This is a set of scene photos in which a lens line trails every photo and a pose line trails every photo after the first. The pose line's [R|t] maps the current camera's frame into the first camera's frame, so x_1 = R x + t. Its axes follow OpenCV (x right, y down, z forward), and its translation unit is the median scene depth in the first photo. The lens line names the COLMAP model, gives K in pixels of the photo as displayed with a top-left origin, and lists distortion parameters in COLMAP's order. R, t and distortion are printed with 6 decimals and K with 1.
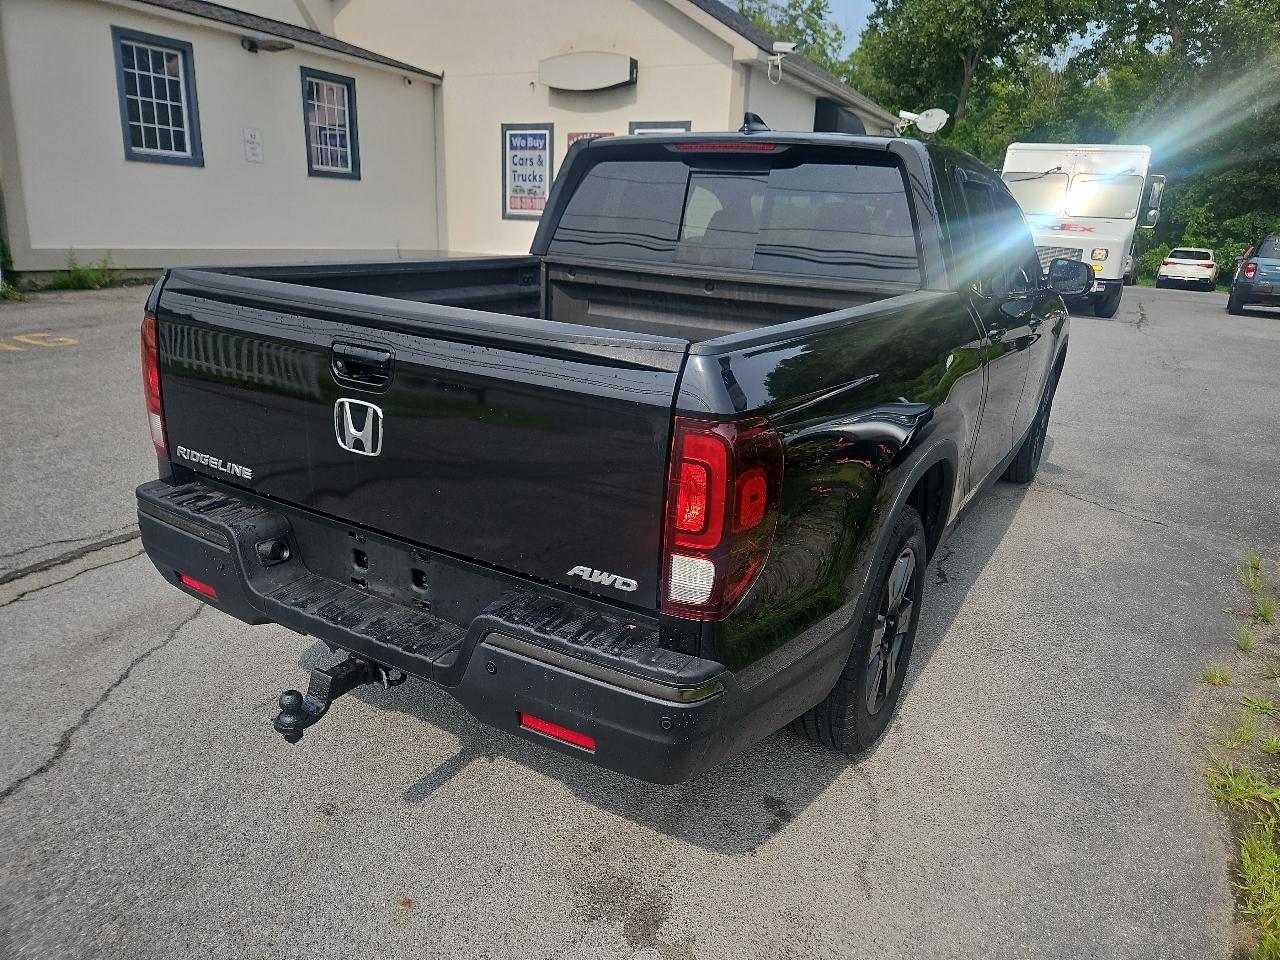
lens RADIAL K [[868.8, 0, 639.1], [0, 868.8, 471.2], [0, 0, 1]] dist [0.047477, -0.044808]
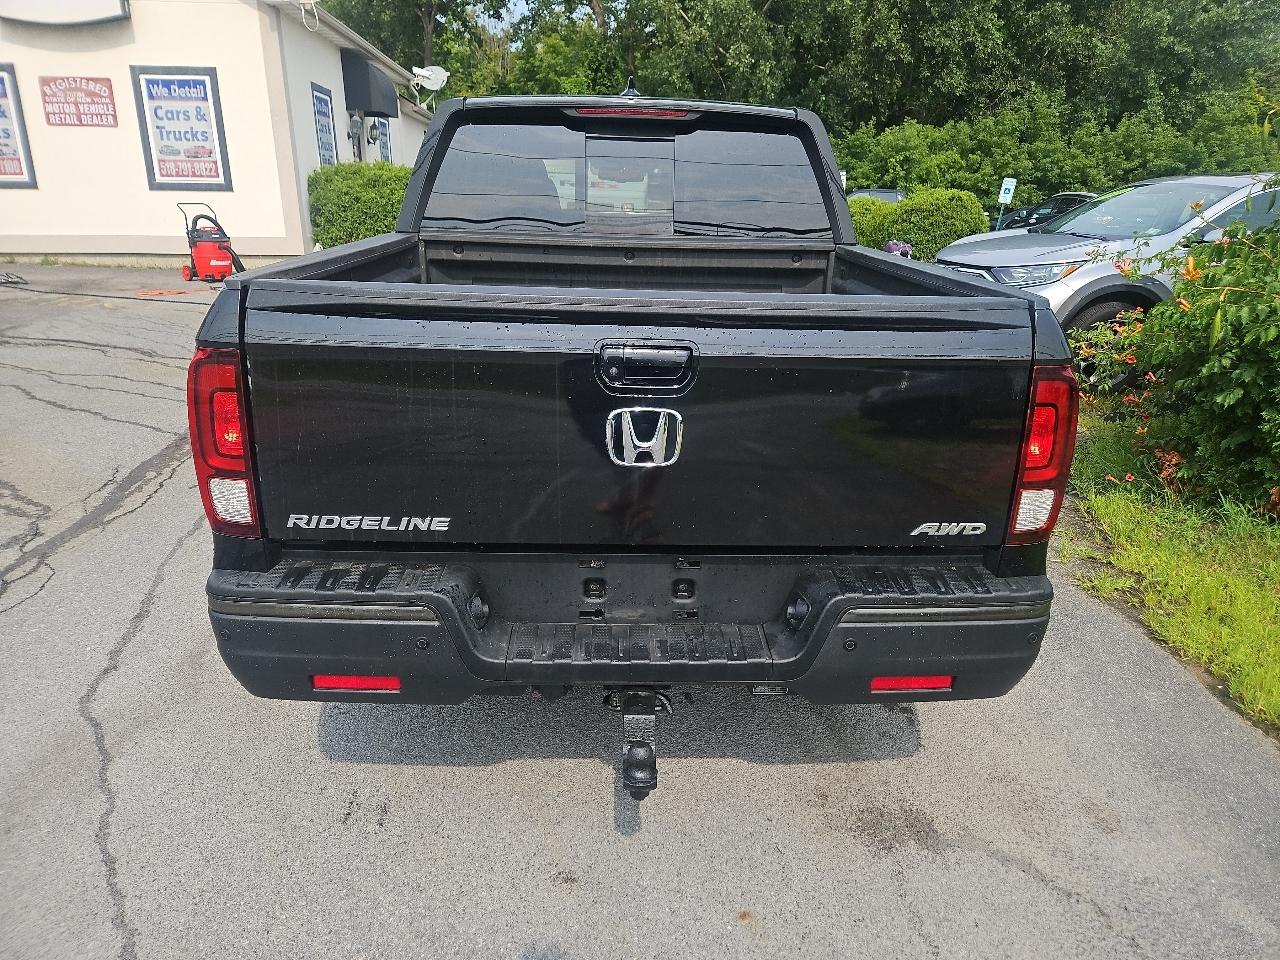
lens RADIAL K [[856.6, 0, 649.7], [0, 856.6, 475.8], [0, 0, 1]] dist [0.077487, -0.065592]
pose [[0.831287, -0.200072, 0.518587, -0.490253], [0.173475, 0.979757, 0.099915, -0.062034], [-0.528079, 0.006904, 0.849167, 0.158503]]
